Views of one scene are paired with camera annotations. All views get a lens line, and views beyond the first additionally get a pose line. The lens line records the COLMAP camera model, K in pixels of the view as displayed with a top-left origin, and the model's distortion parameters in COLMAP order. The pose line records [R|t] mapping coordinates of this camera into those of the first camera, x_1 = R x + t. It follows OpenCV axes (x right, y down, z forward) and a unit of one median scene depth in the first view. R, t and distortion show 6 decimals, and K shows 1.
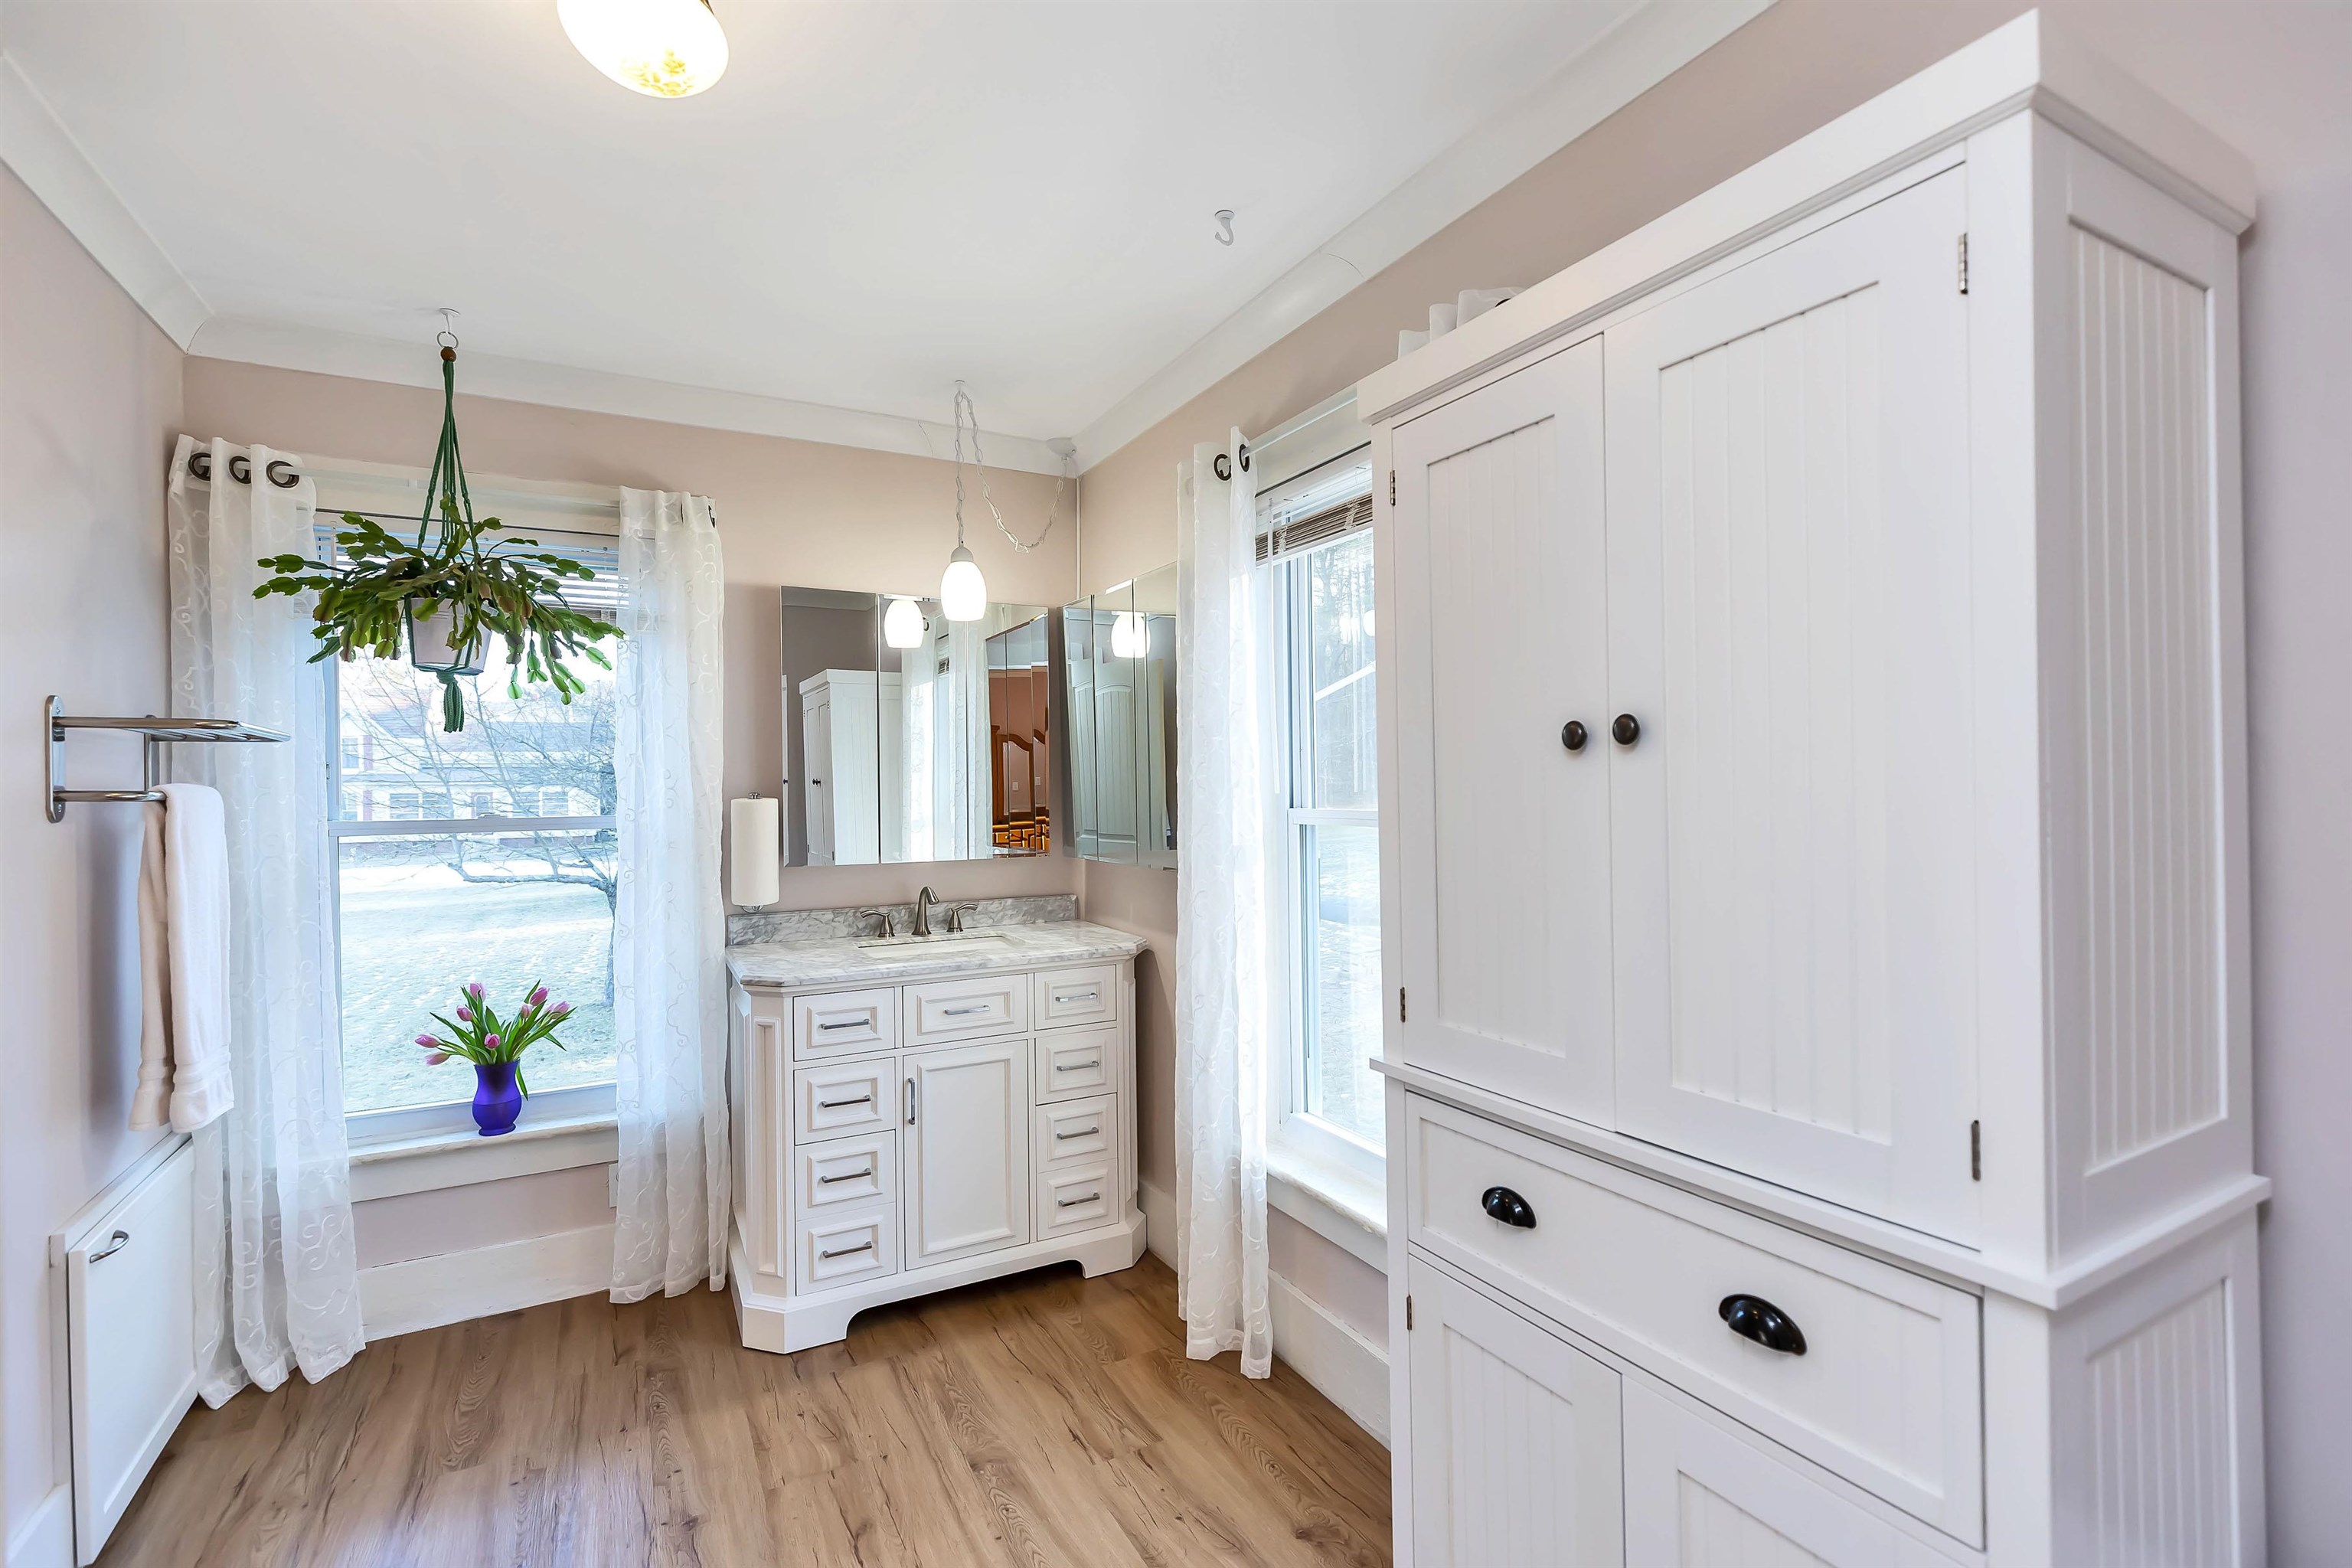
lens RADIAL K [[1049.6, 0, 1181.5], [0, 1049.6, 785.0], [0, 0, 1]] dist [0.003877, 0.000322]
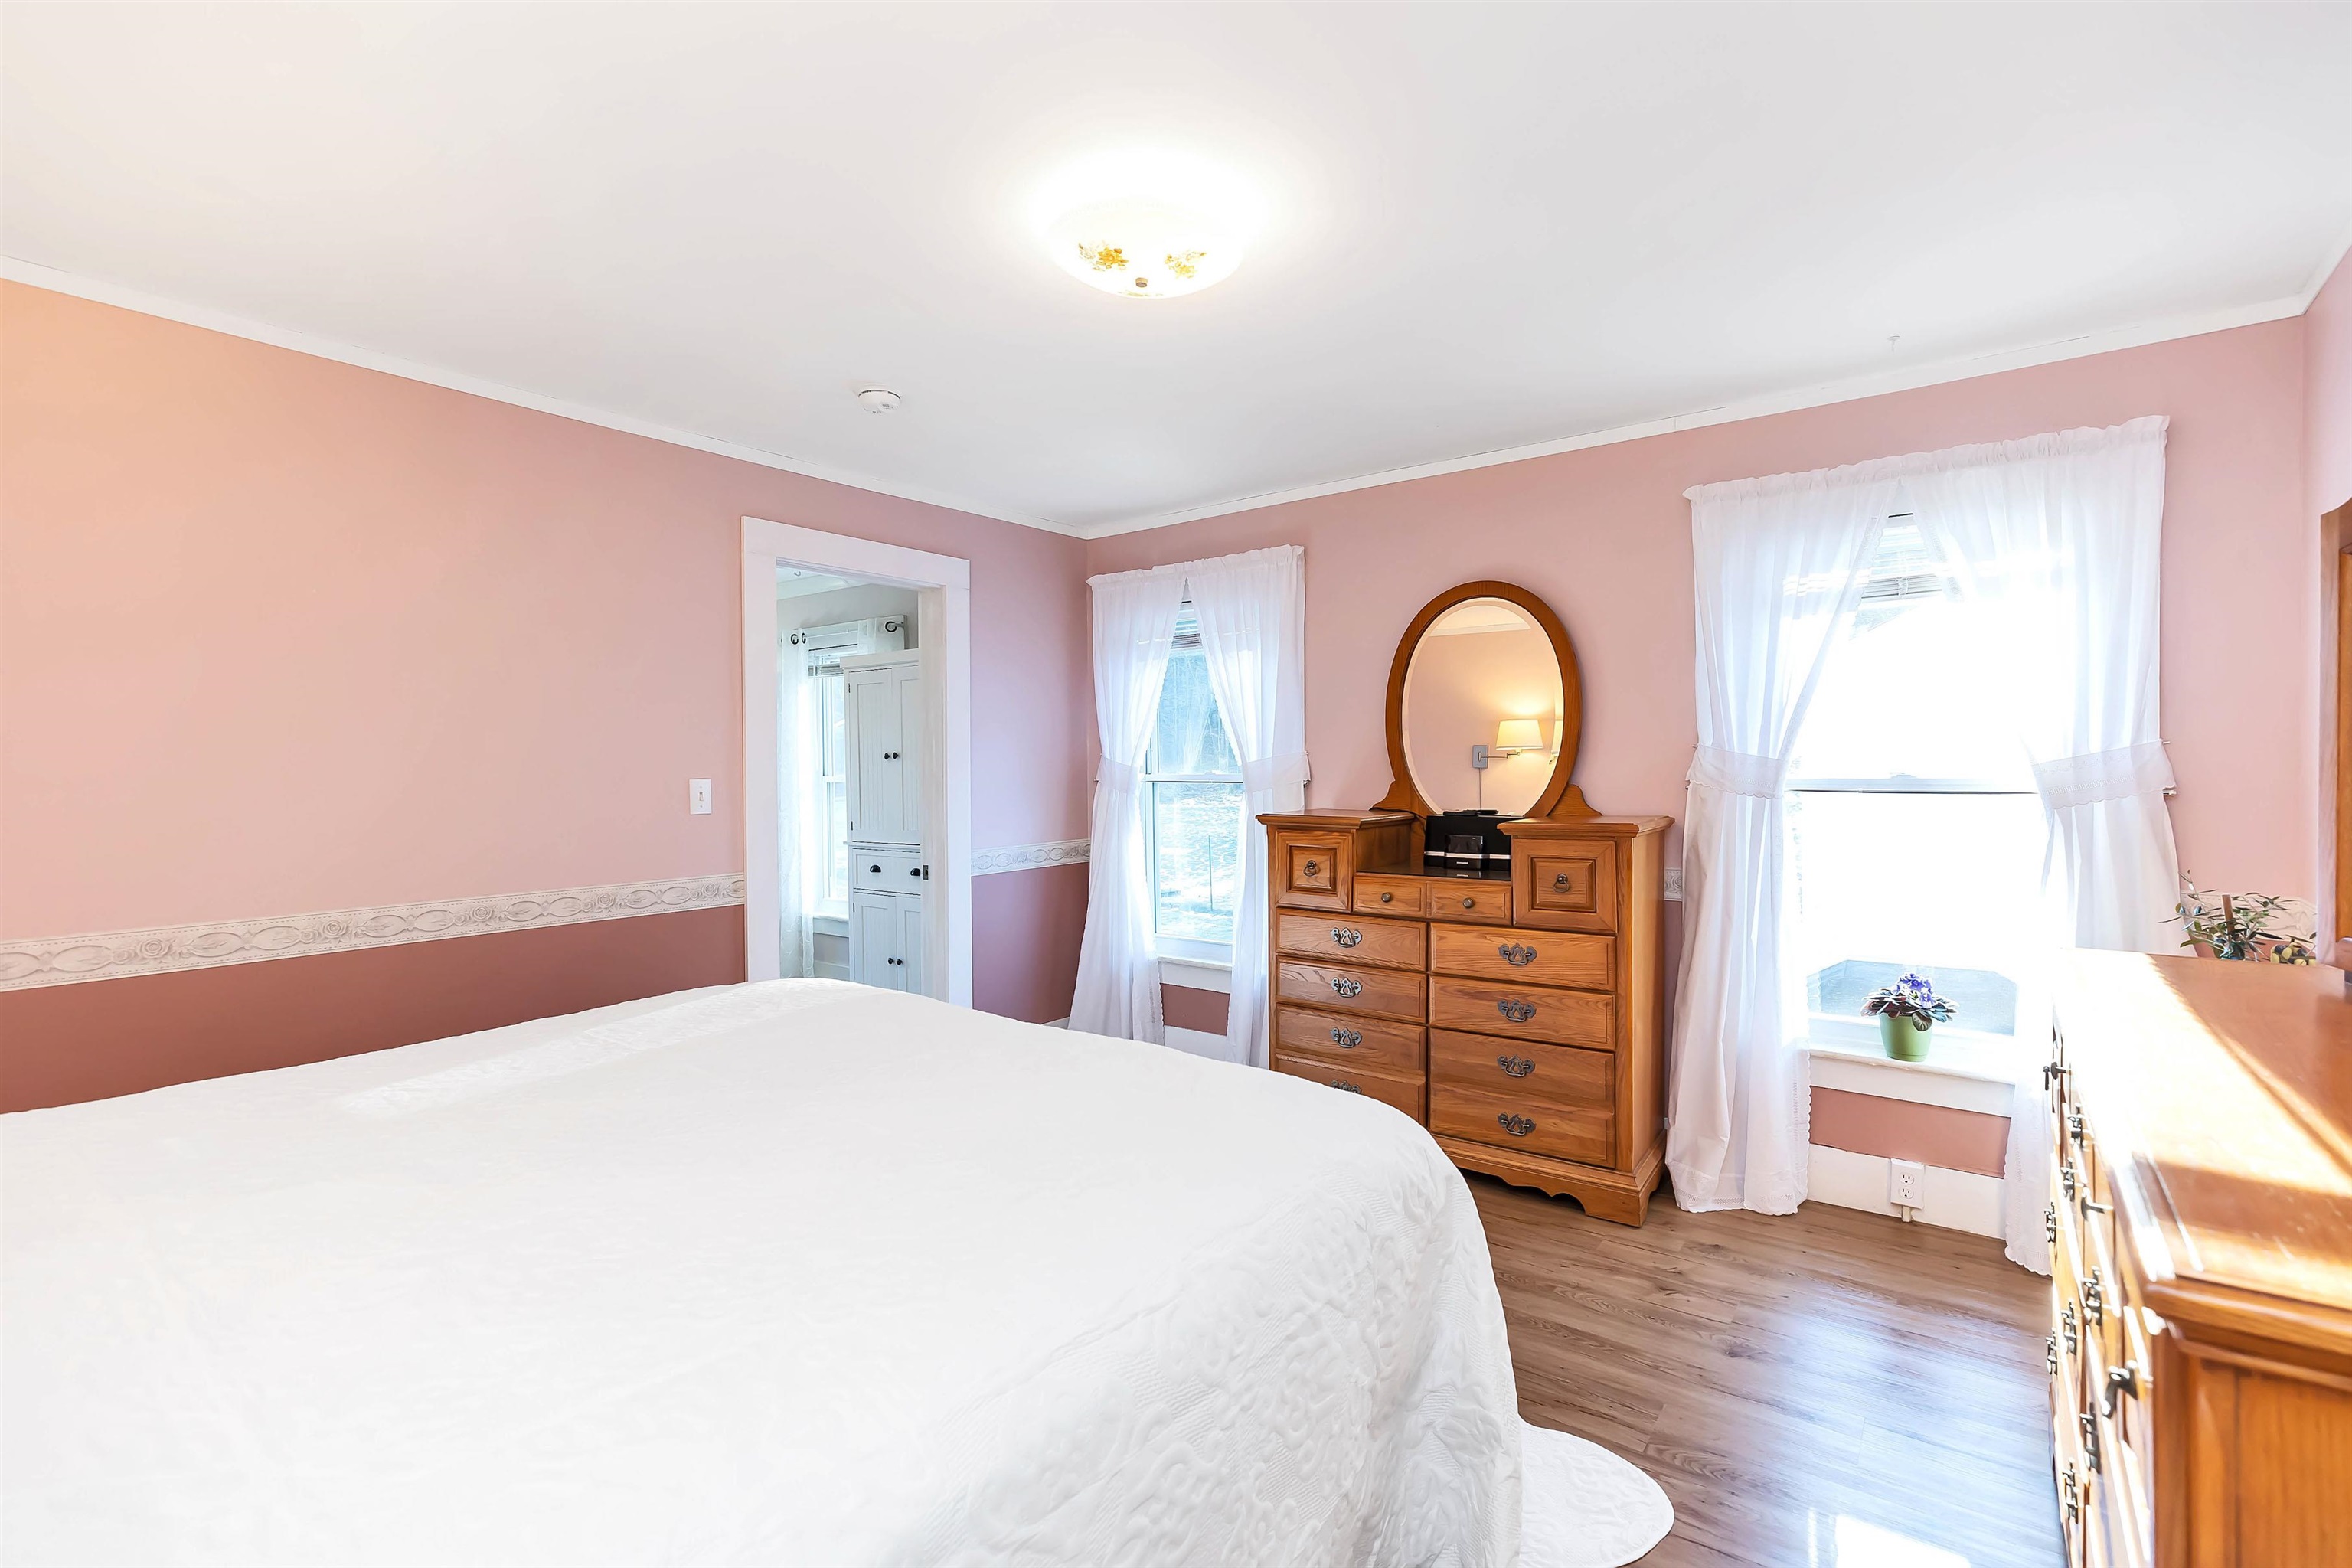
lens RADIAL K [[1049.6, 0, 1181.5], [0, 1049.6, 785.0], [0, 0, 1]] dist [0.003877, 0.000322]
pose [[0.912220, -0.002527, 0.409692, -0.147203], [-0.004549, 0.999857, 0.016295, -0.001081], [-0.409675, -0.016728, 0.912078, -1.688250]]
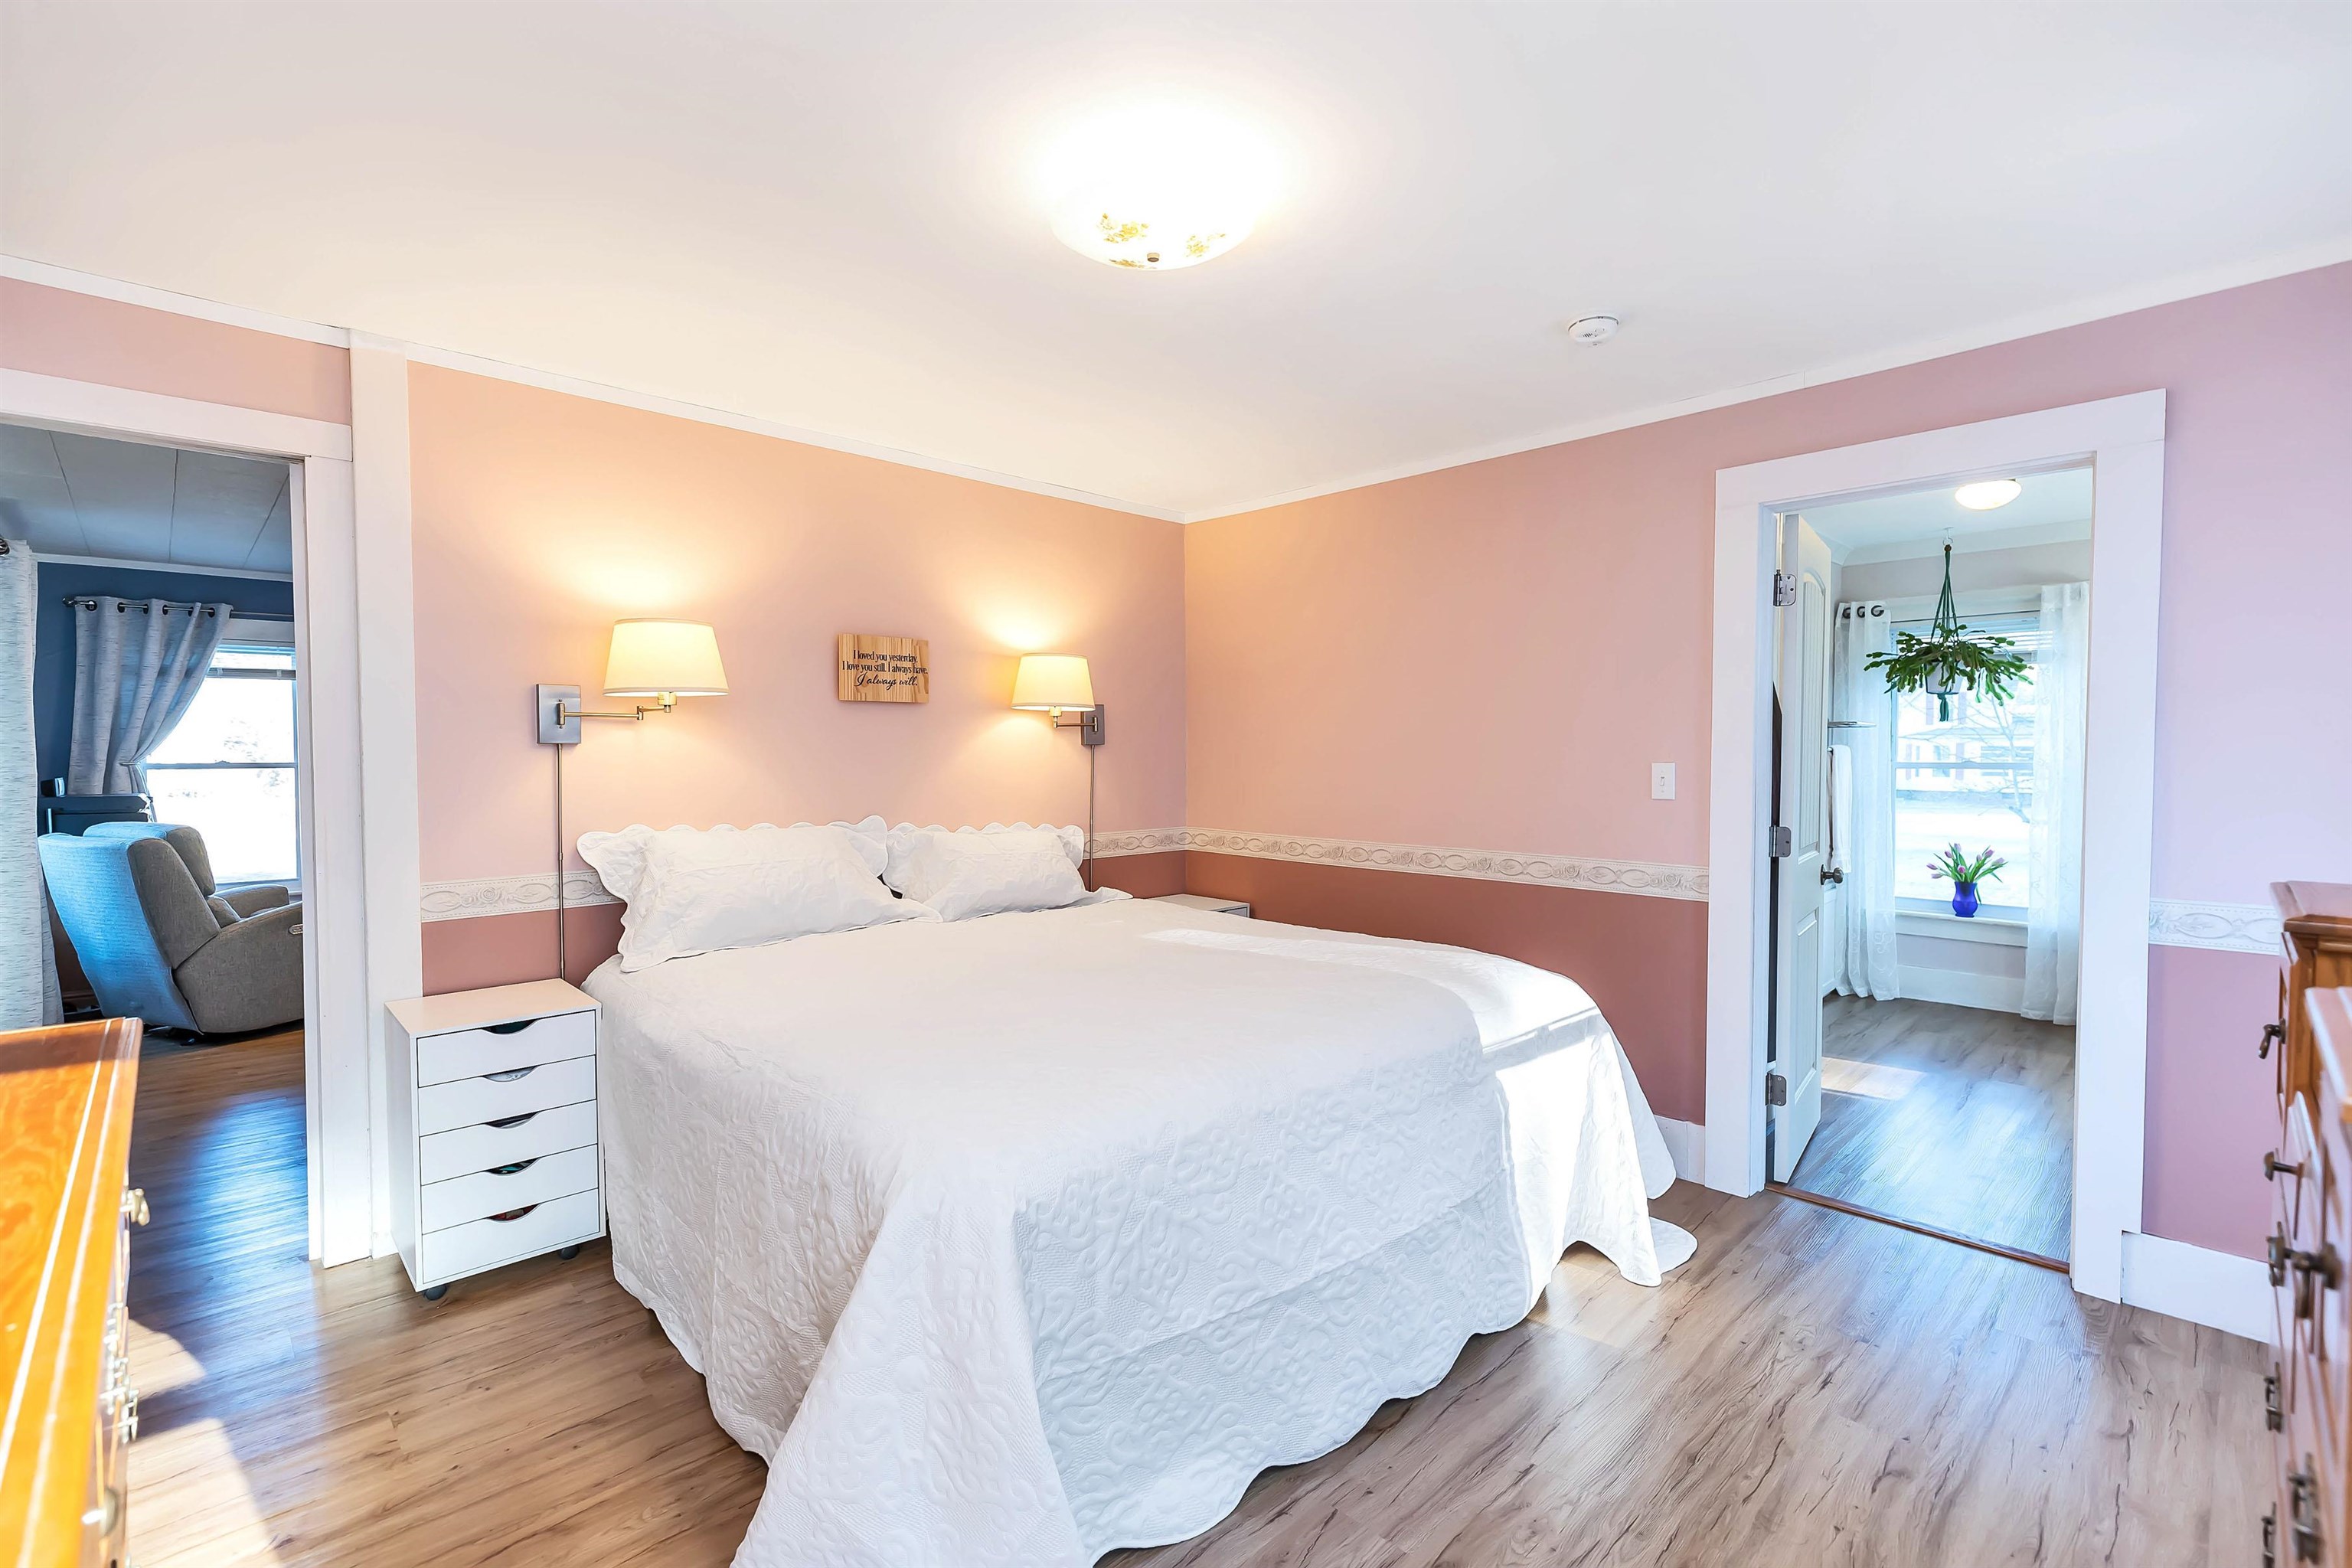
lens RADIAL K [[1049.6, 0, 1181.5], [0, 1049.6, 785.0], [0, 0, 1]] dist [0.003877, 0.000322]
pose [[0.267908, 0.043355, -0.962468, 0.983392], [-0.000563, 0.998994, 0.044843, -0.015102], [0.963444, -0.011472, 0.267663, -1.102768]]
